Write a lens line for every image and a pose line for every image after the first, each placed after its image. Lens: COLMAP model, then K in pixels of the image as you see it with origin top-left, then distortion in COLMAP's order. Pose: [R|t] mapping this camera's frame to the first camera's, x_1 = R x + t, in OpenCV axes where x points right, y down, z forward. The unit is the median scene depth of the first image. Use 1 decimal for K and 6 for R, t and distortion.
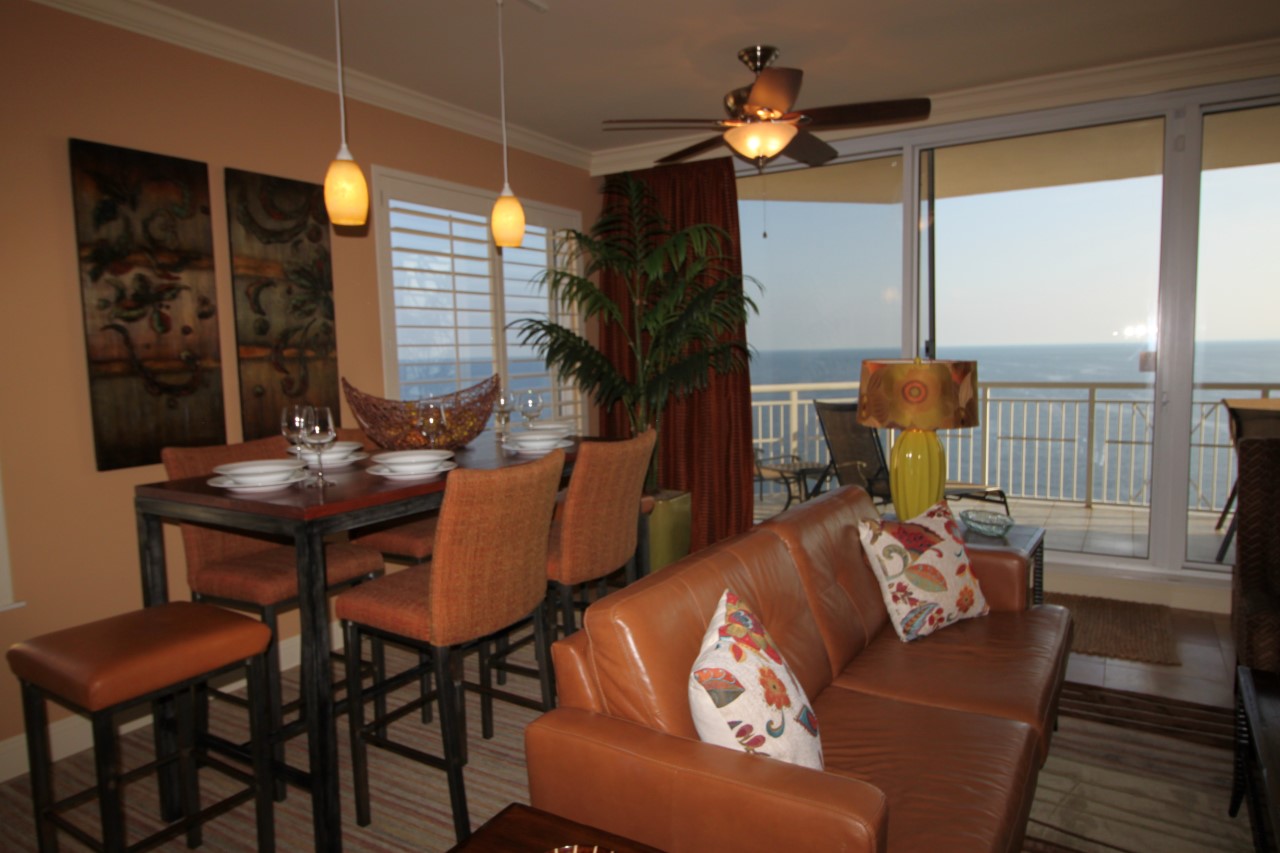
lens RADIAL K [[818.2, 0, 639.8], [0, 818.2, 433.6], [0, 0, 1]] dist [0.003063, 0.003536]
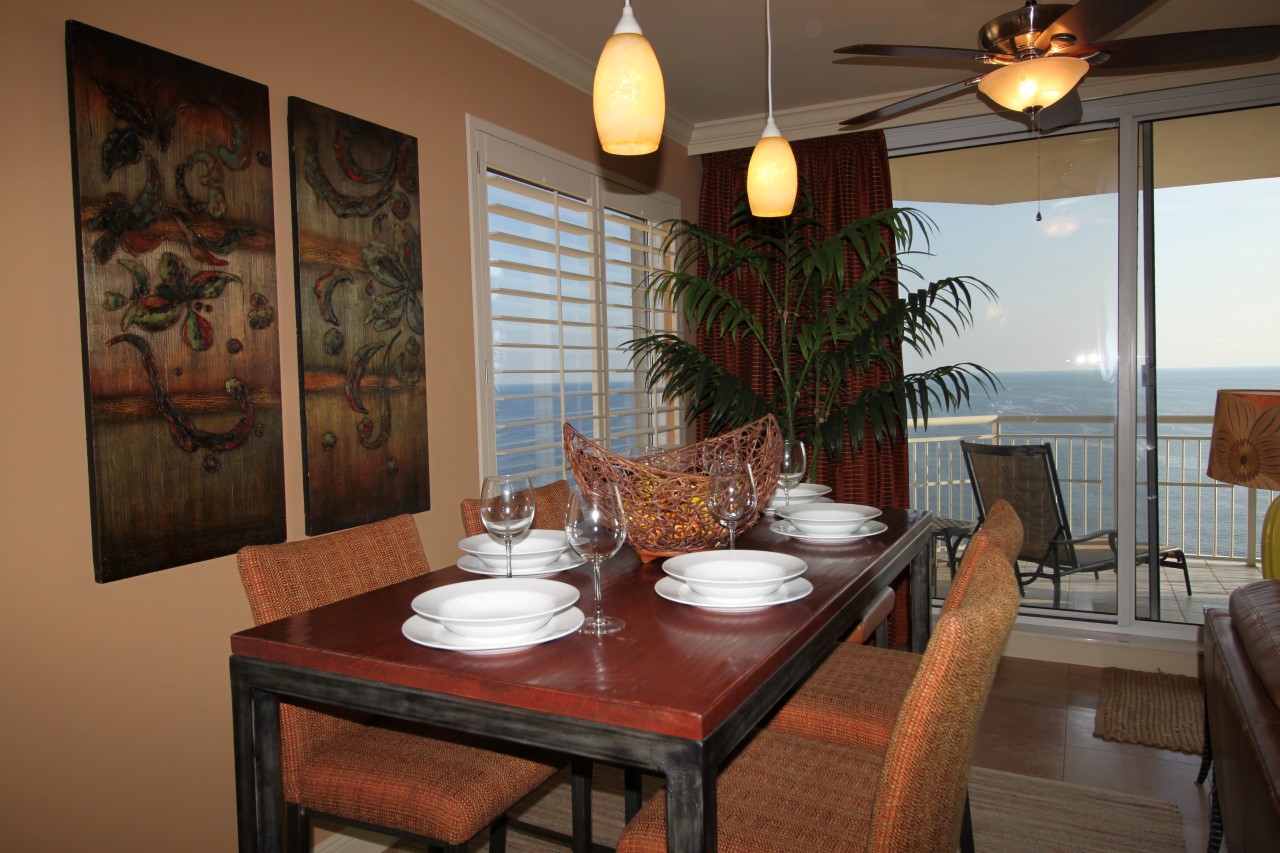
lens RADIAL K [[884.6, 0, 640.1], [0, 884.6, 428.5], [0, 0, 1]] dist [0.016477, -0.004082]
pose [[0.997185, -0.005745, 0.074755, -0.291173], [0.009187, 0.998909, -0.045783, -0.028794], [-0.074410, 0.046341, 0.996150, 0.299461]]
